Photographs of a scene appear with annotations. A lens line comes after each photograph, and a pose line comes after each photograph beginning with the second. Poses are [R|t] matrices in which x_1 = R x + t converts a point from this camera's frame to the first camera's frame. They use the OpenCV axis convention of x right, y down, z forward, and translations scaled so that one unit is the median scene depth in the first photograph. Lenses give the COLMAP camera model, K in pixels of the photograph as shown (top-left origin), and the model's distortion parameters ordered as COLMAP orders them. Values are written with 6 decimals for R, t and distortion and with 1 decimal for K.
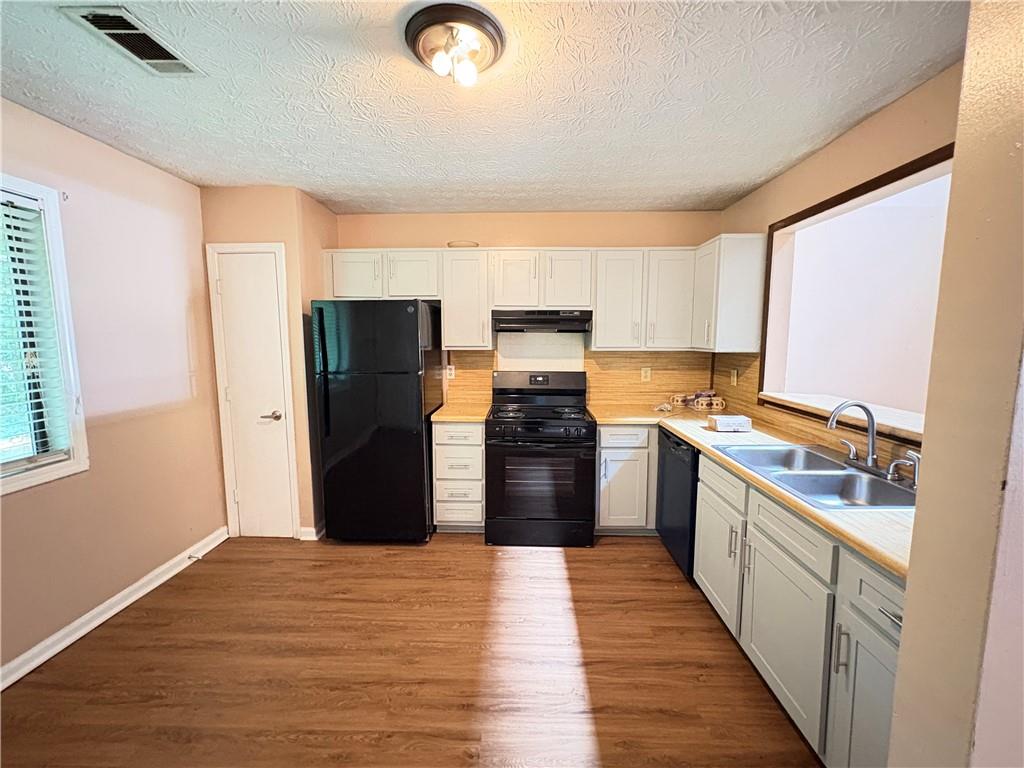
lens RADIAL K [[412.2, 0, 514.1], [0, 412.2, 382.4], [0, 0, 1]] dist [0.003175, 0.000238]
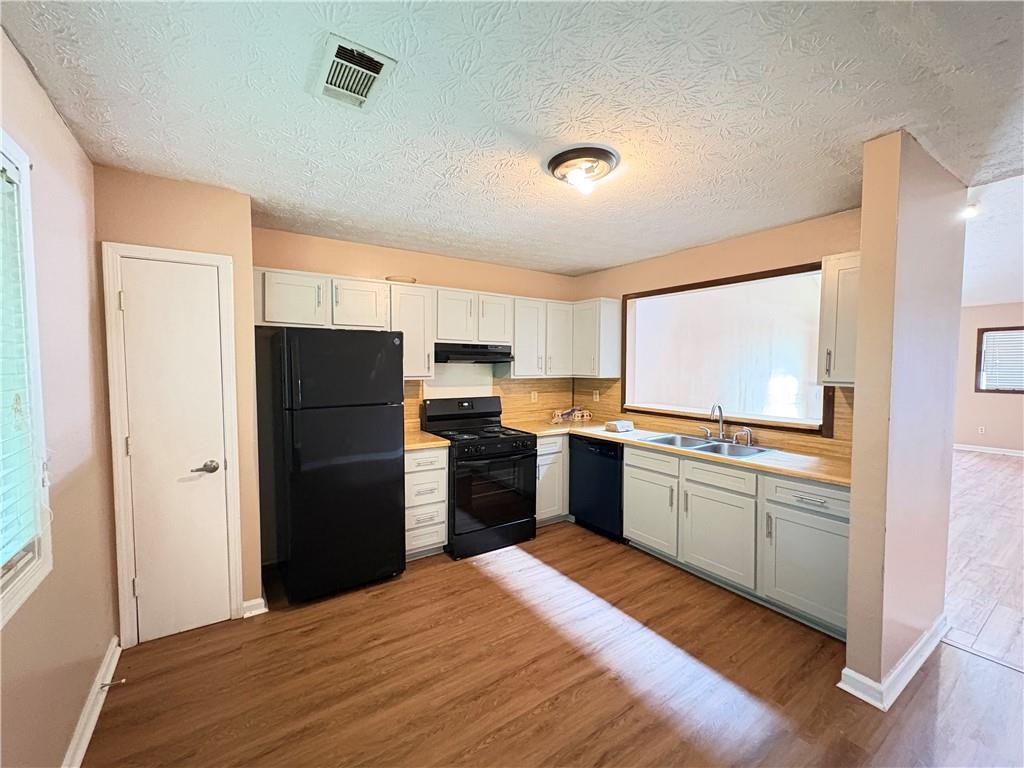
lens RADIAL K [[412.2, 0, 505.2], [0, 412.2, 384.1], [0, 0, 1]] dist [0.003175, 0.000238]
pose [[0.821118, -0.024788, 0.570220, -0.590004], [0.060171, 0.997249, -0.043296, -0.009895], [-0.567578, 0.069862, 0.820350, 0.016110]]
